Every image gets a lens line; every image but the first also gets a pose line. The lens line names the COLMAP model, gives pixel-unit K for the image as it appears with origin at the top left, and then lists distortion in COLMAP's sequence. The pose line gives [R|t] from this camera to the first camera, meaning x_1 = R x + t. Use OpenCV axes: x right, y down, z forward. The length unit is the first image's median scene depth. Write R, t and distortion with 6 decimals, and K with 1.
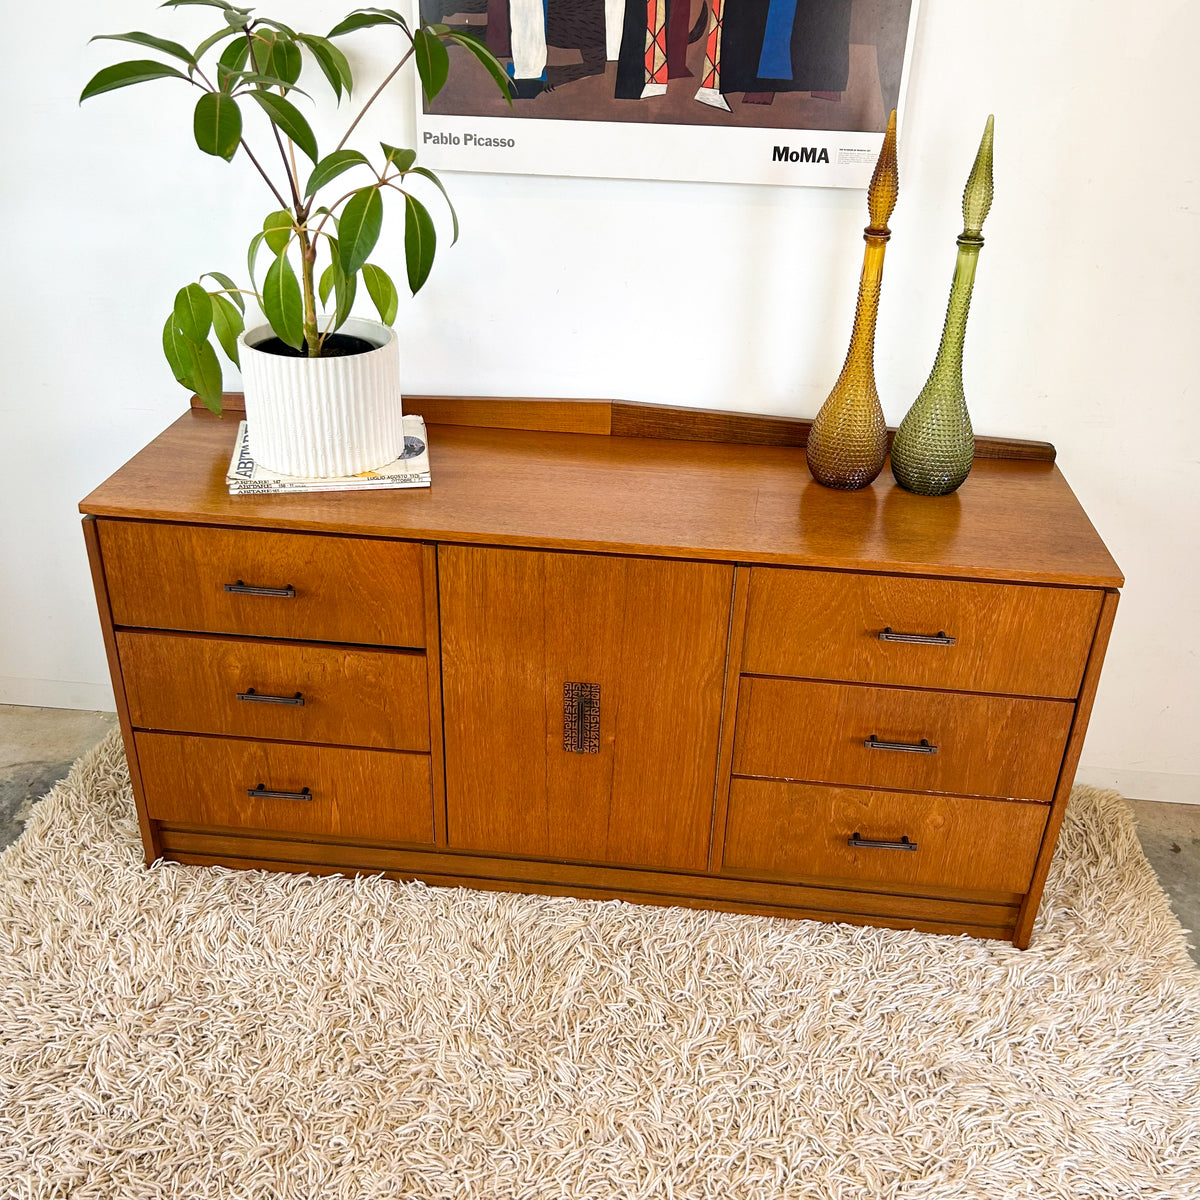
lens RADIAL K [[1233.9, 0, 600.0], [0, 1233.9, 600.0], [0, 0, 1]] dist [0.043627, -0.050590]
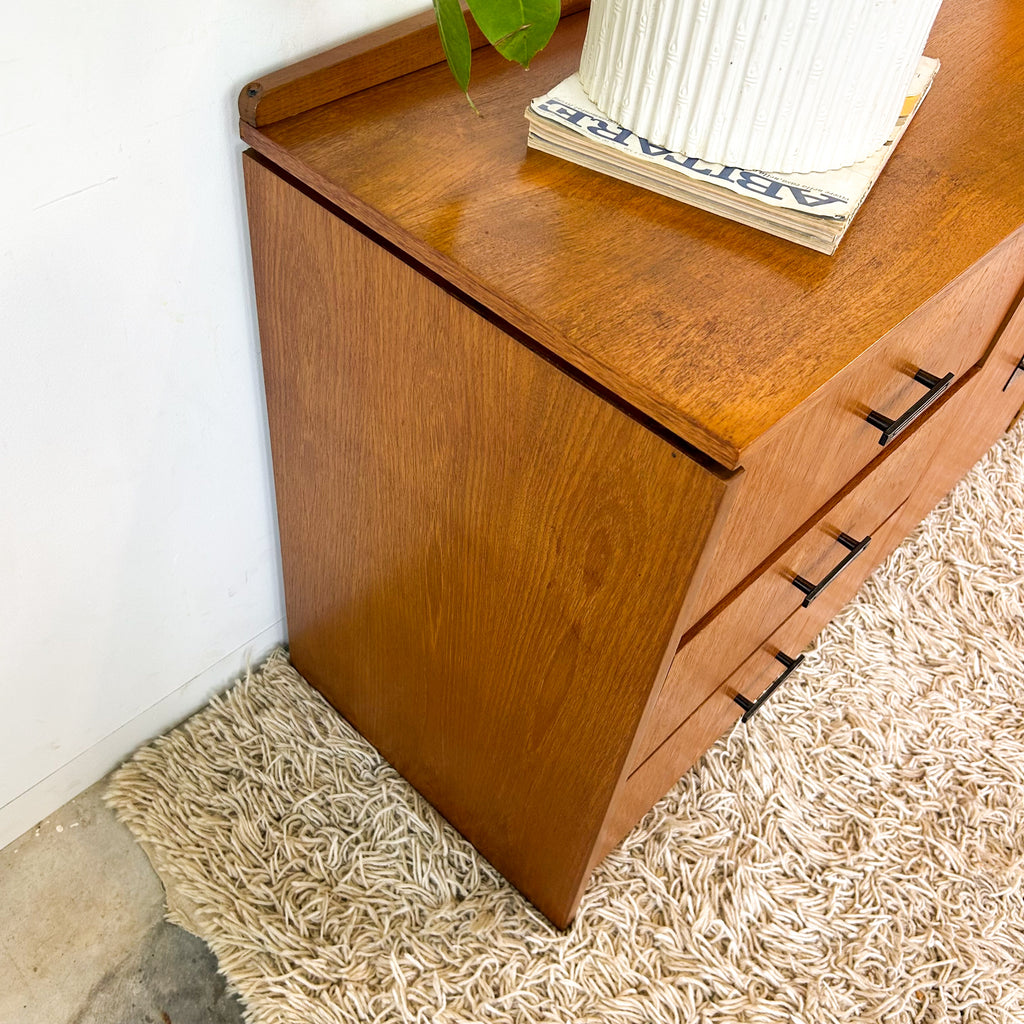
lens RADIAL K [[1052.9, 0, 512.0], [0, 1052.9, 512.0], [0, 0, 1]] dist [0.043627, -0.050590]
pose [[0.603311, -0.569032, 0.558765, -0.622371], [0.307664, 0.812472, 0.495209, -0.229639], [-0.735771, -0.126853, 0.665244, 0.796993]]
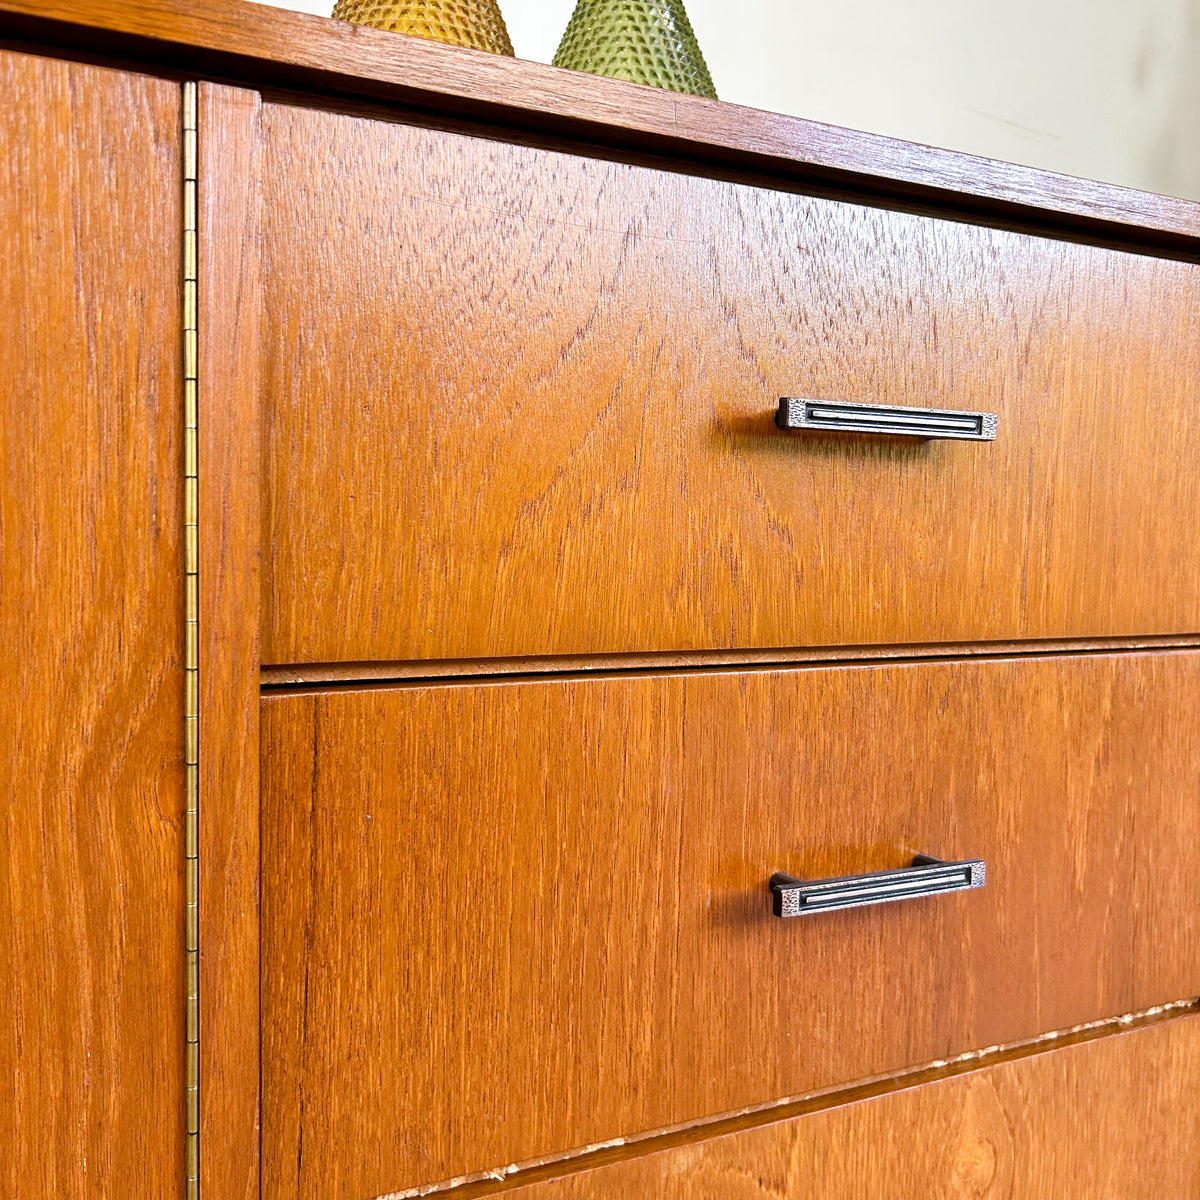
lens RADIAL K [[1233.9, 0, 600.0], [0, 1233.9, 600.0], [0, 0, 1]] dist [0.043627, -0.050590]
pose [[0.830734, -0.050805, 0.554346, 0.042816], [0.269191, 0.908314, -0.320160, 0.128406], [-0.487254, 0.415193, 0.768243, 0.774982]]
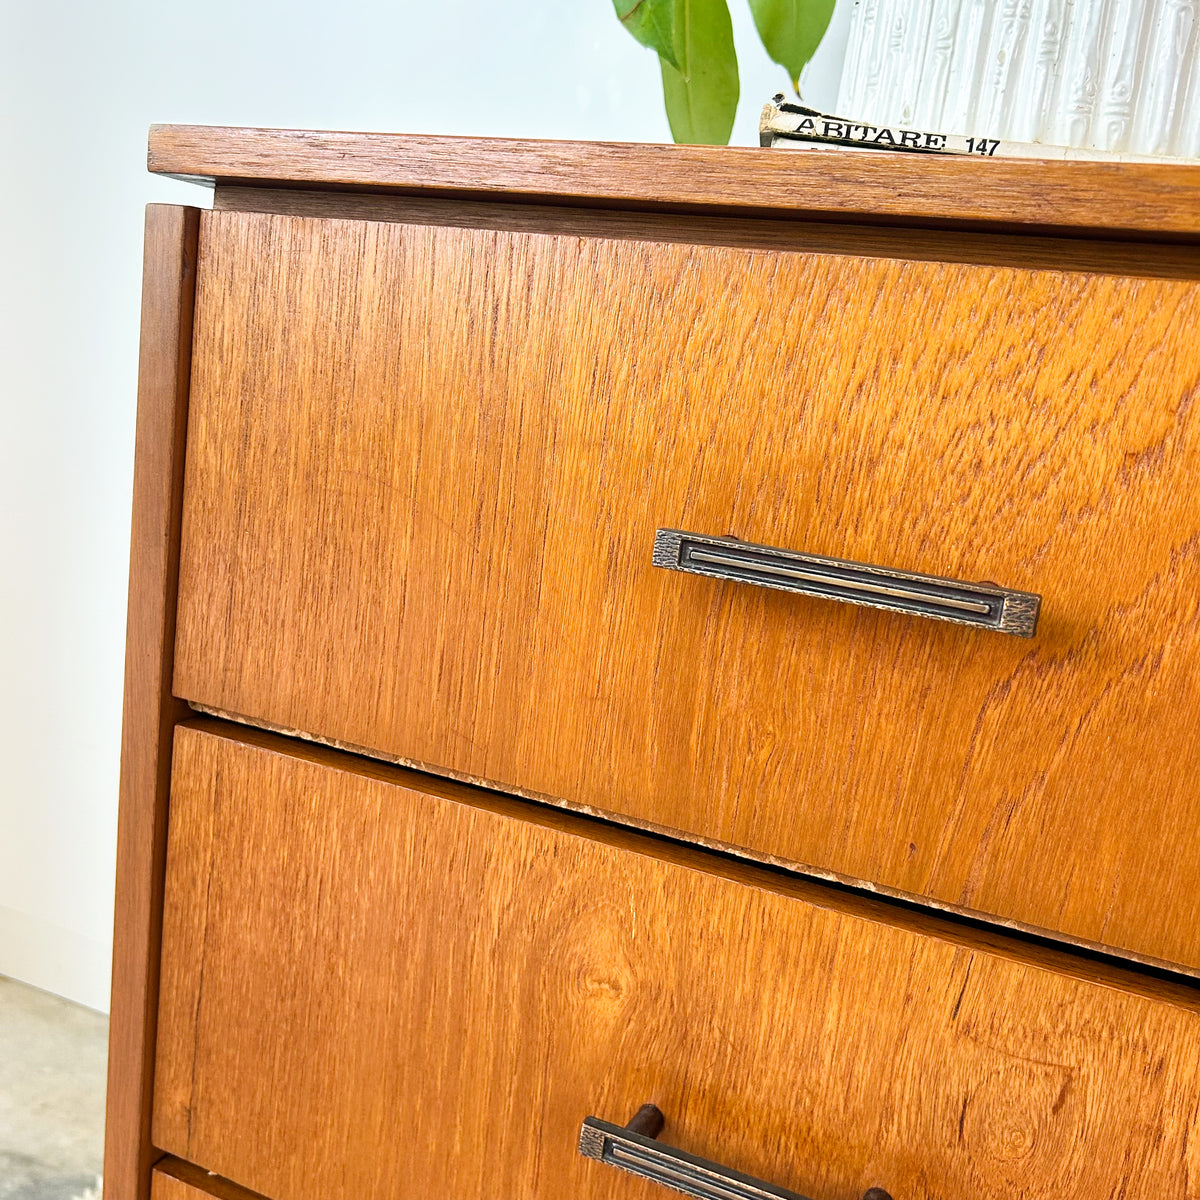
lens RADIAL K [[1233.9, 0, 600.0], [0, 1233.9, 600.0], [0, 0, 1]] dist [0.043627, -0.050590]
pose [[0.950746, 0.127945, -0.282334, -0.246482], [-0.211923, 0.933010, -0.290829, 0.055195], [0.226210, 0.336338, 0.914170, 0.792052]]
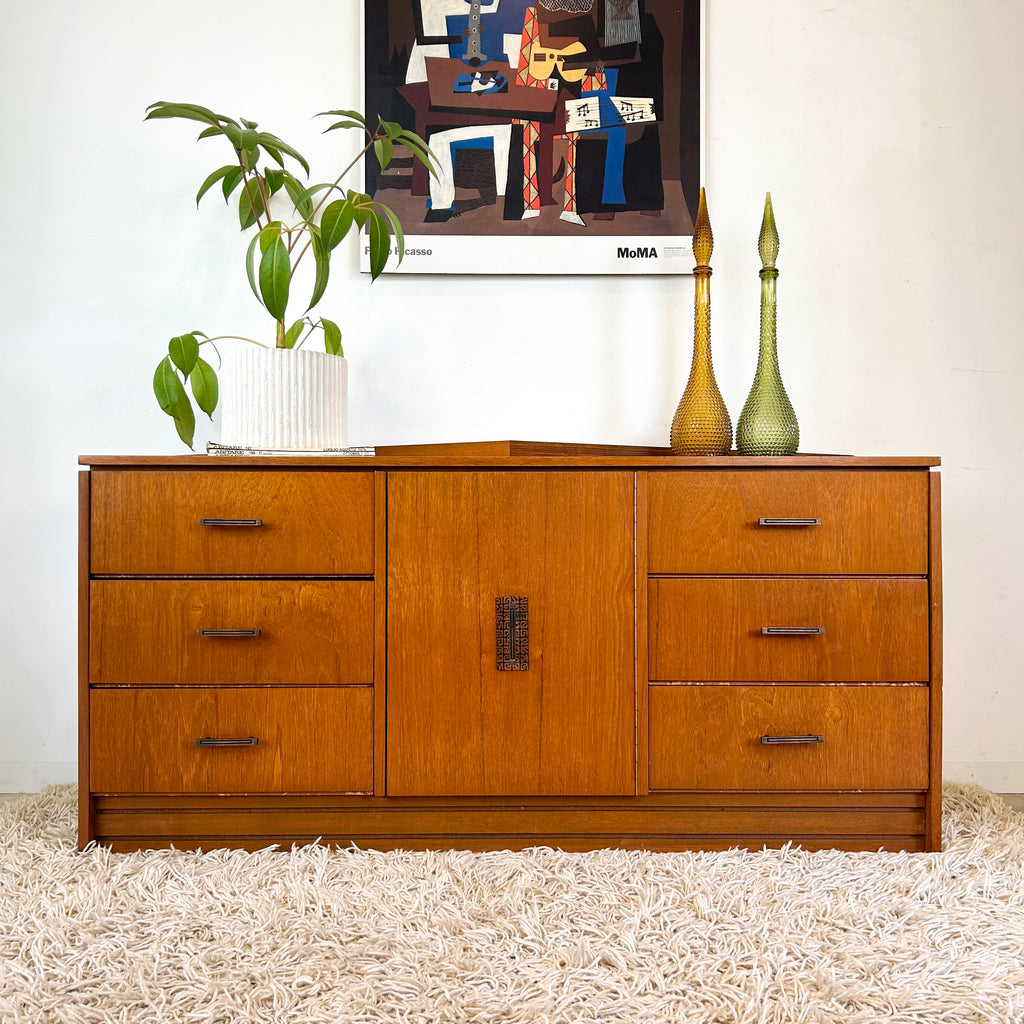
lens RADIAL K [[1053.6, 0, 521.2], [0, 1053.6, 509.6], [0, 0, 1]] dist [0.040447, -0.044935]
pose [[0.993358, -0.028987, 0.111351, -0.110644], [0.079212, 0.874187, -0.479085, 0.458757], [-0.083454, 0.484724, 0.870677, 0.108444]]
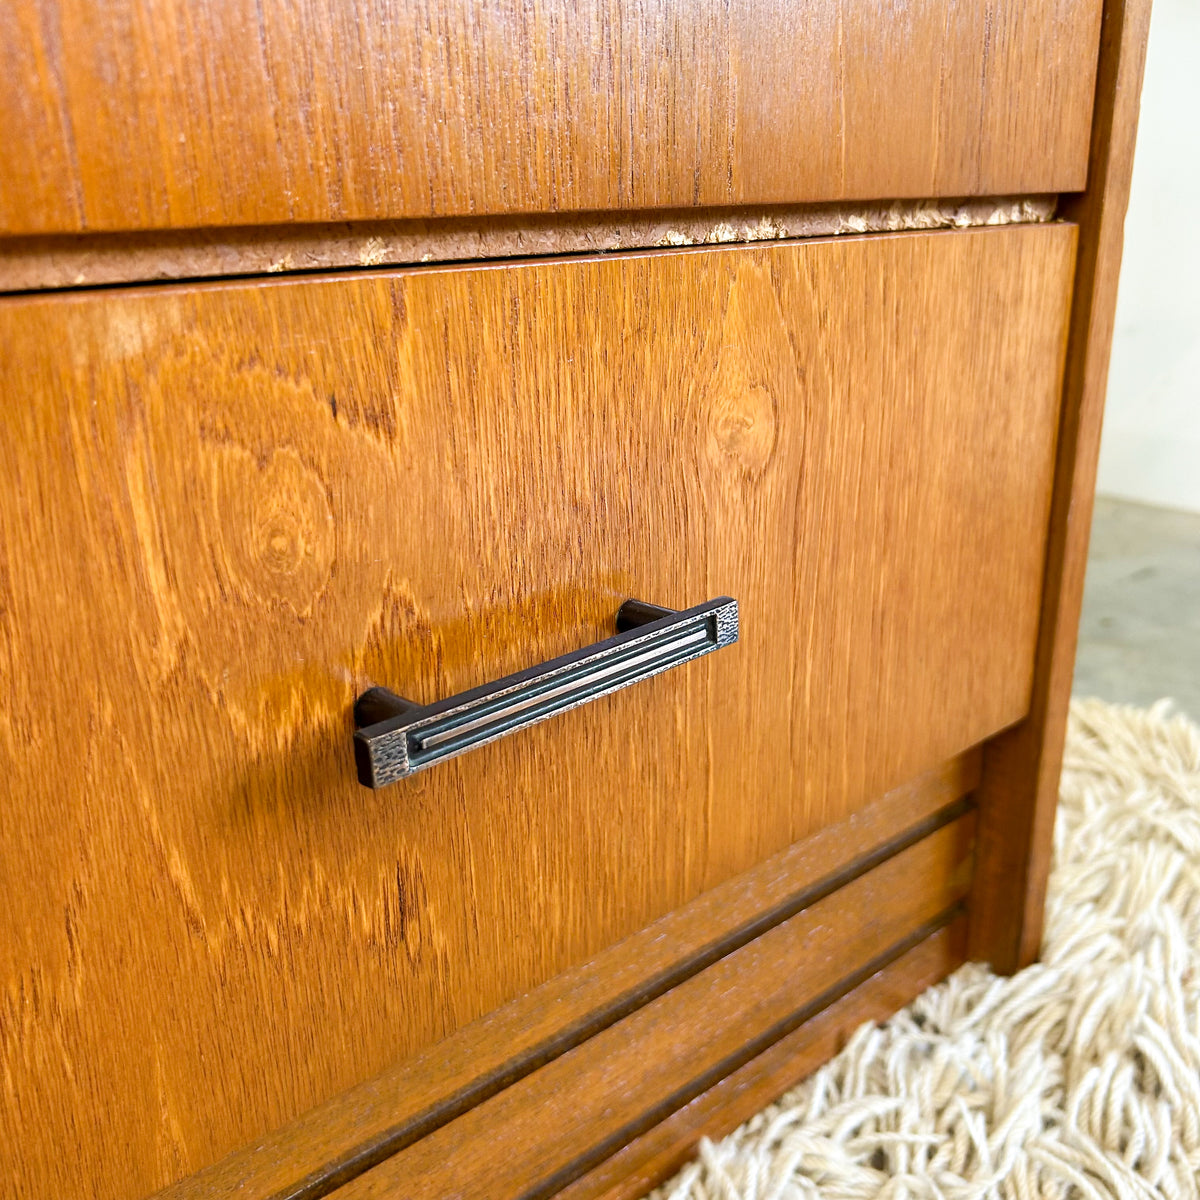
lens RADIAL K [[1233.9, 0, 600.0], [0, 1233.9, 600.0], [0, 0, 1]] dist [0.043627, -0.050590]
pose [[0.668269, -0.276760, 0.690522, 0.139412], [0.391102, 0.920297, -0.009644, 0.195837], [-0.632816, 0.276509, 0.723247, 0.913367]]
